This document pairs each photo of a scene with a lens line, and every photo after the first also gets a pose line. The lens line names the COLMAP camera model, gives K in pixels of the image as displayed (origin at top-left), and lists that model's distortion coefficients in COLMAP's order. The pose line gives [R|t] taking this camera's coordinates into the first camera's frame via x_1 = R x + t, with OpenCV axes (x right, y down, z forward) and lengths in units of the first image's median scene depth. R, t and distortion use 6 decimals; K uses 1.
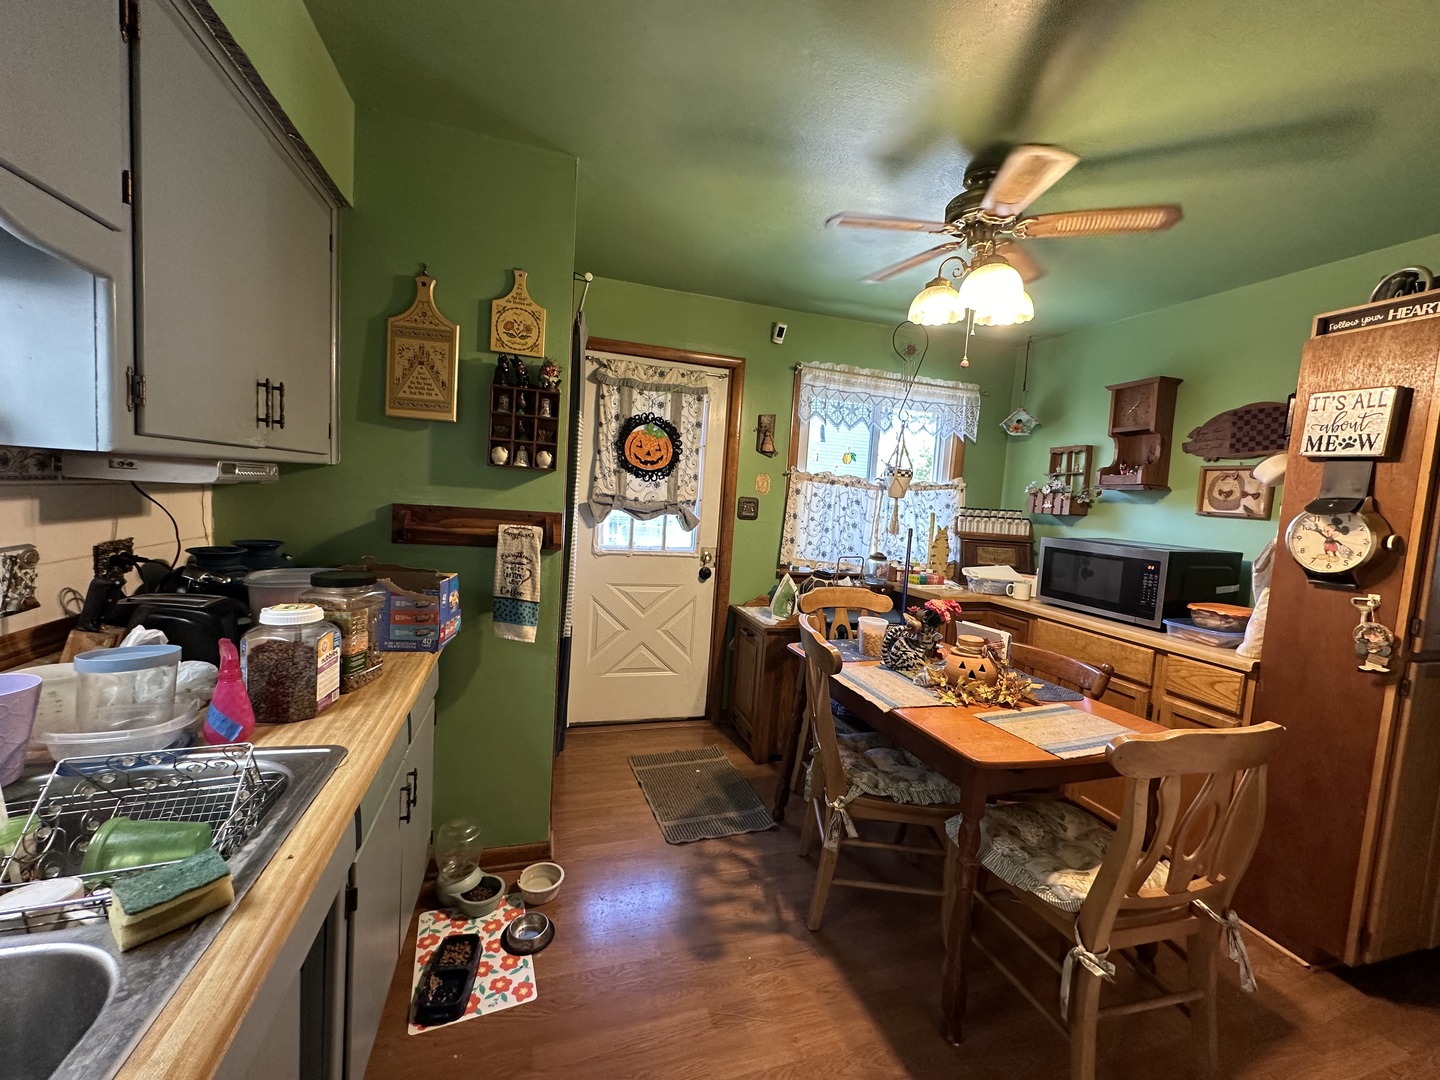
lens RADIAL K [[576.4, 0, 716.2], [0, 576.4, 539.2], [0, 0, 1]] dist [-0.000851, -0.000116]
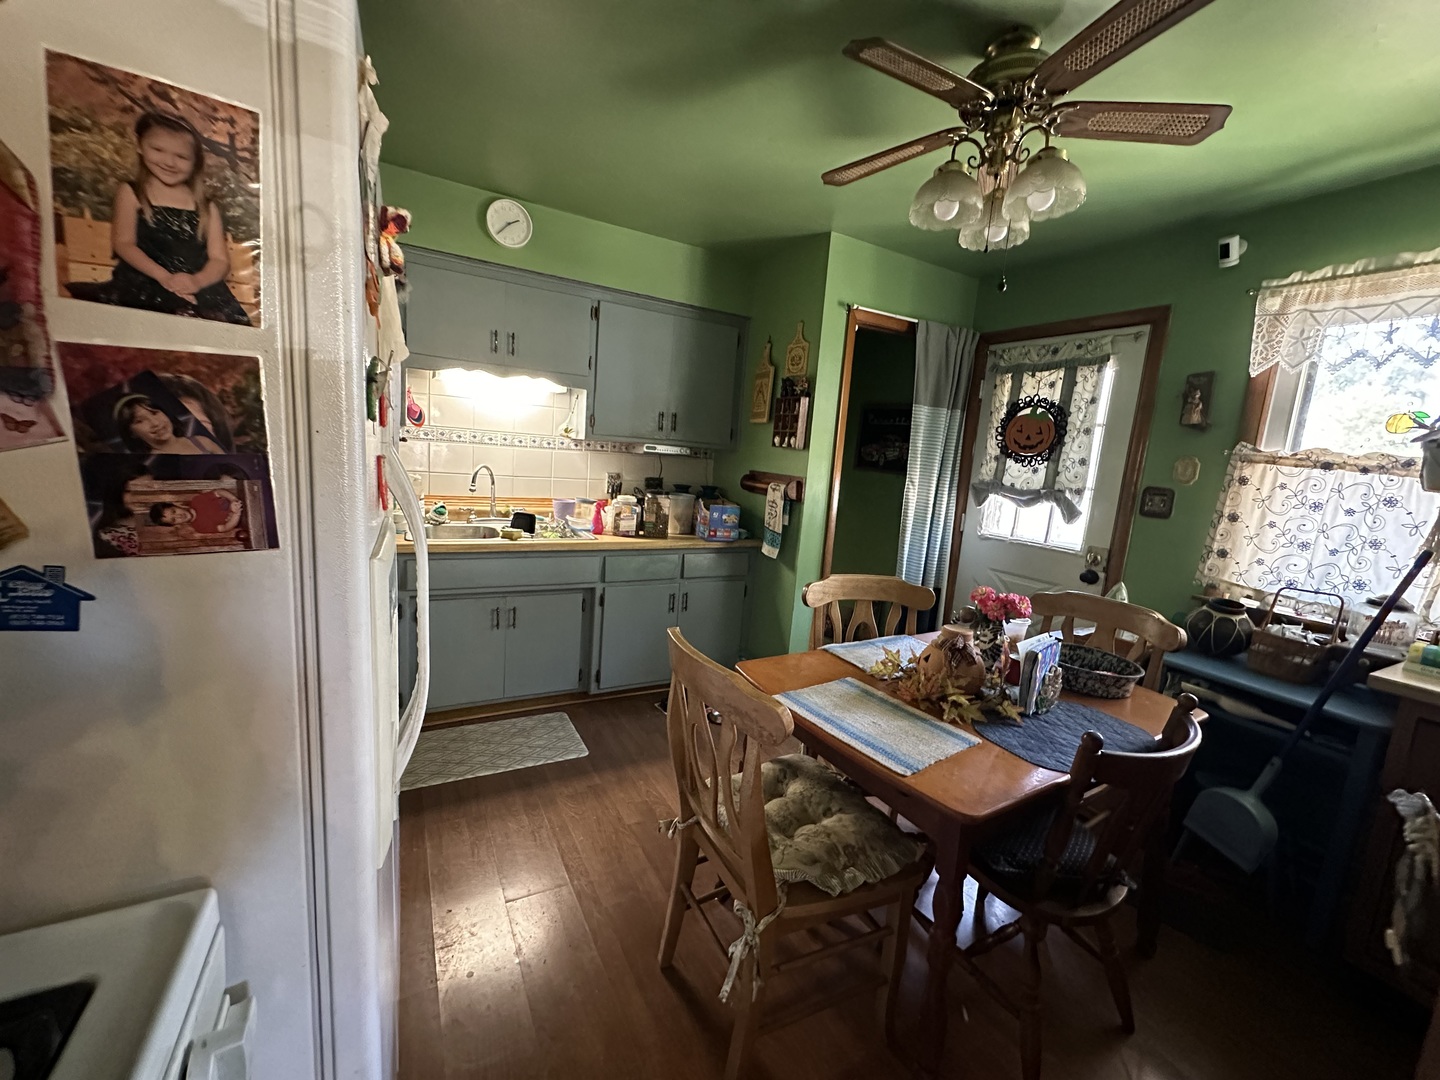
lens RADIAL K [[576.4, 0, 715.8], [0, 576.4, 540.3], [0, 0, 1]] dist [-0.000851, -0.000116]
pose [[0.199361, 0.102529, -0.974548, 0.724807], [-0.140836, 0.987184, 0.075048, 0.021882], [0.969753, 0.122290, 0.211246, 0.306398]]
